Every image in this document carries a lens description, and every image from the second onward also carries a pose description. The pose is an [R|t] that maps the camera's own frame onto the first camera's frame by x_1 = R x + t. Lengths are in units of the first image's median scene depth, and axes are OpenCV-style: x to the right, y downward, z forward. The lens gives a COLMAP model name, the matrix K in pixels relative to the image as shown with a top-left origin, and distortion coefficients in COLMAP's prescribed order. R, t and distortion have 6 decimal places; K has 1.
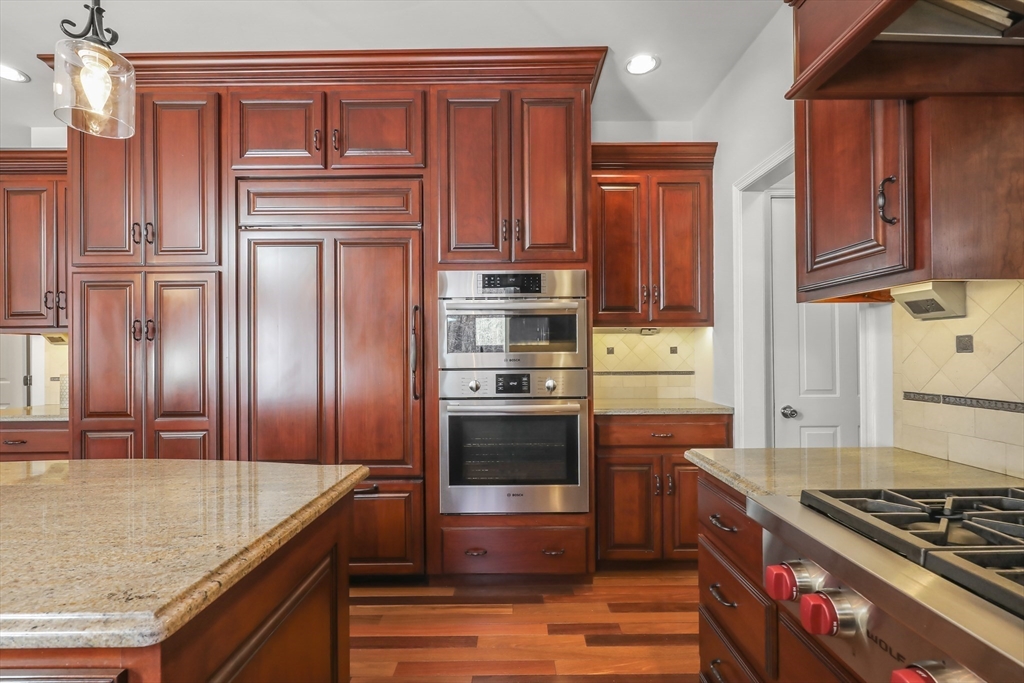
lens RADIAL K [[465.1, 0, 513.1], [0, 465.1, 341.7], [0, 0, 1]] dist [0.005727, -0.000769]
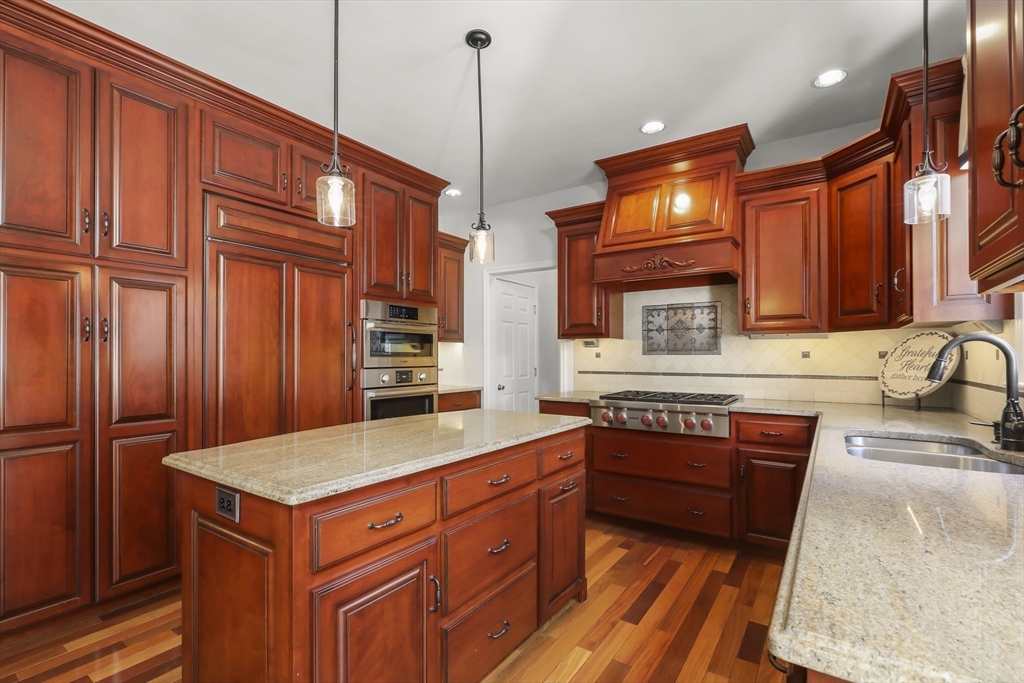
lens RADIAL K [[465.1, 0, 512.1], [0, 465.1, 350.1], [0, 0, 1]] dist [0.005727, -0.000769]
pose [[0.569195, 0.018737, 0.821989, -1.075781], [-0.022814, 0.999715, -0.006990, 0.002729], [-0.821886, -0.014774, 0.569461, -0.188241]]
